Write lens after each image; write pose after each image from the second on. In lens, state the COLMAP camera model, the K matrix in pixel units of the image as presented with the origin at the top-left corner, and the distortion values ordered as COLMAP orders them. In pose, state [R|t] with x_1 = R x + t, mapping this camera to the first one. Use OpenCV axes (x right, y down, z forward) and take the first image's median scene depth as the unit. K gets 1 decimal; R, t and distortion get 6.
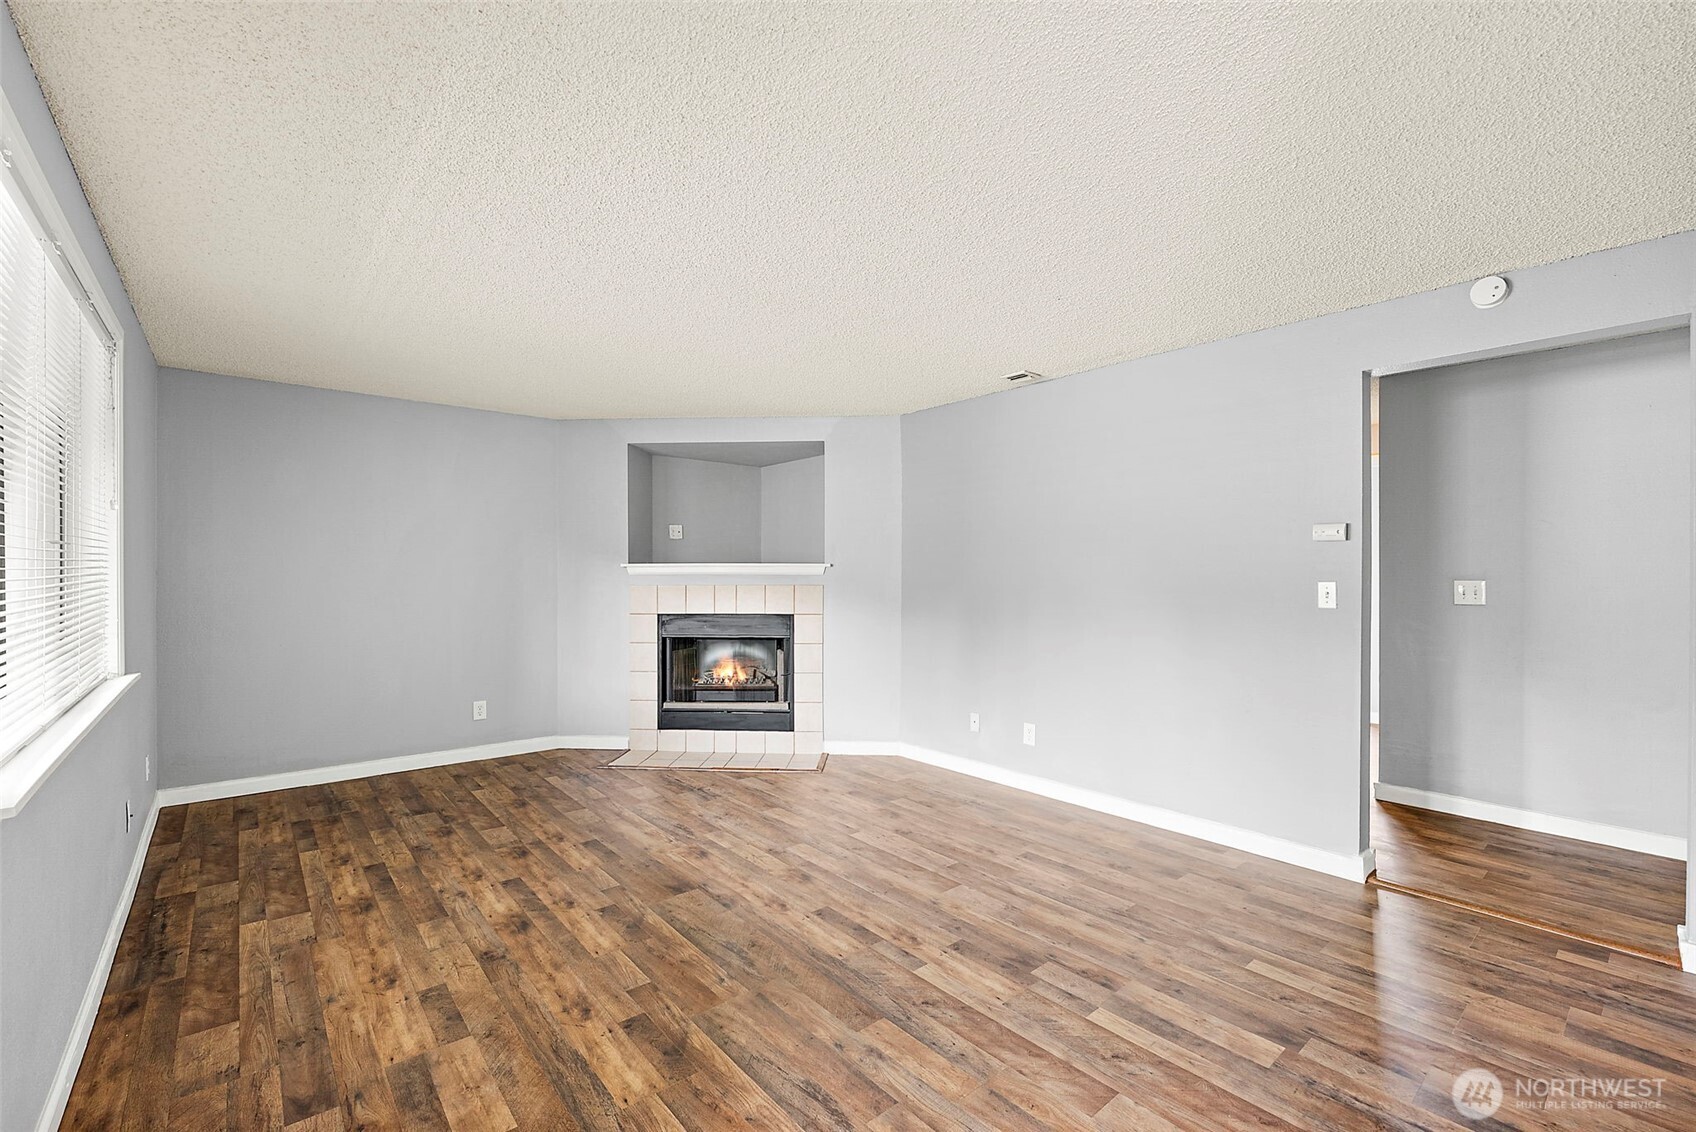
lens RADIAL K [[715.2, 0, 856.7], [0, 715.2, 564.3], [0, 0, 1]] dist [-0.000442, 0.000127]
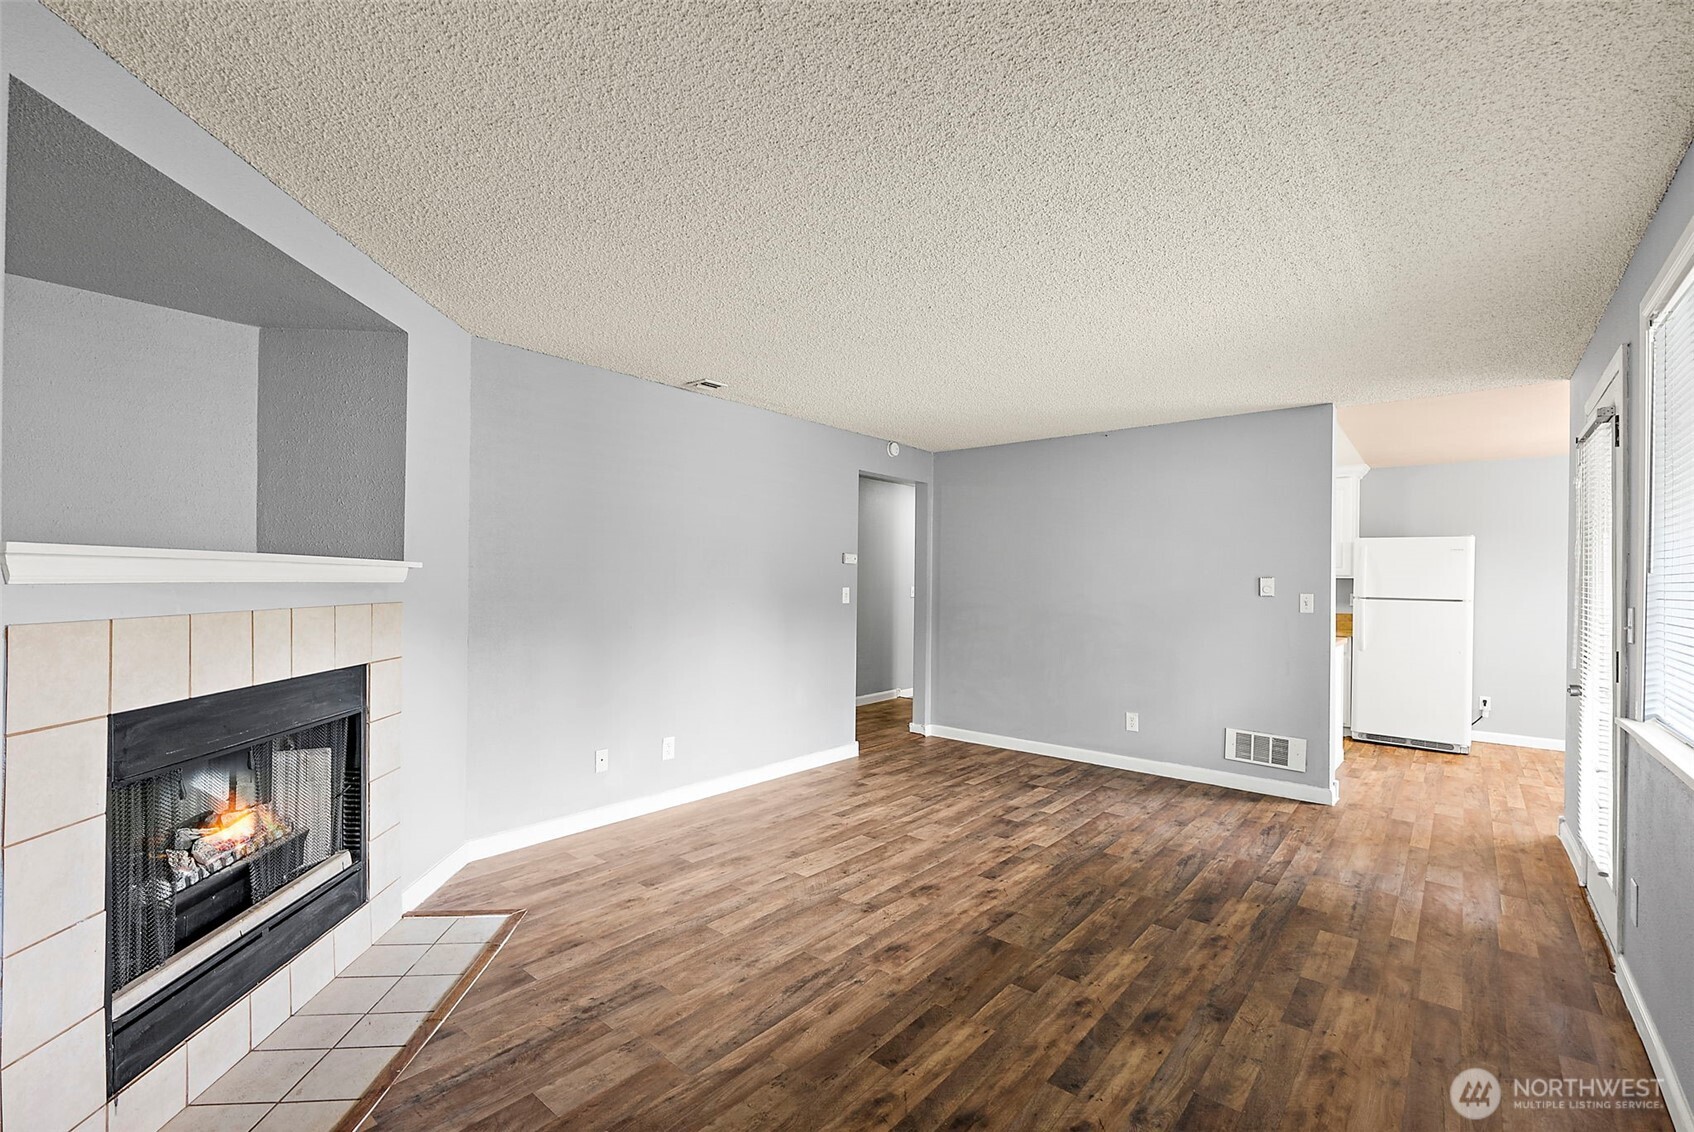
lens RADIAL K [[714.4, 0, 855.7], [0, 714.4, 564.3], [0, 0, 1]] dist [-0.000442, 0.000127]
pose [[-0.147451, 0.021714, 0.988831, -1.028465], [-0.022995, 0.999414, -0.025375, 0.010057], [-0.988802, -0.026479, -0.146866, 1.220140]]
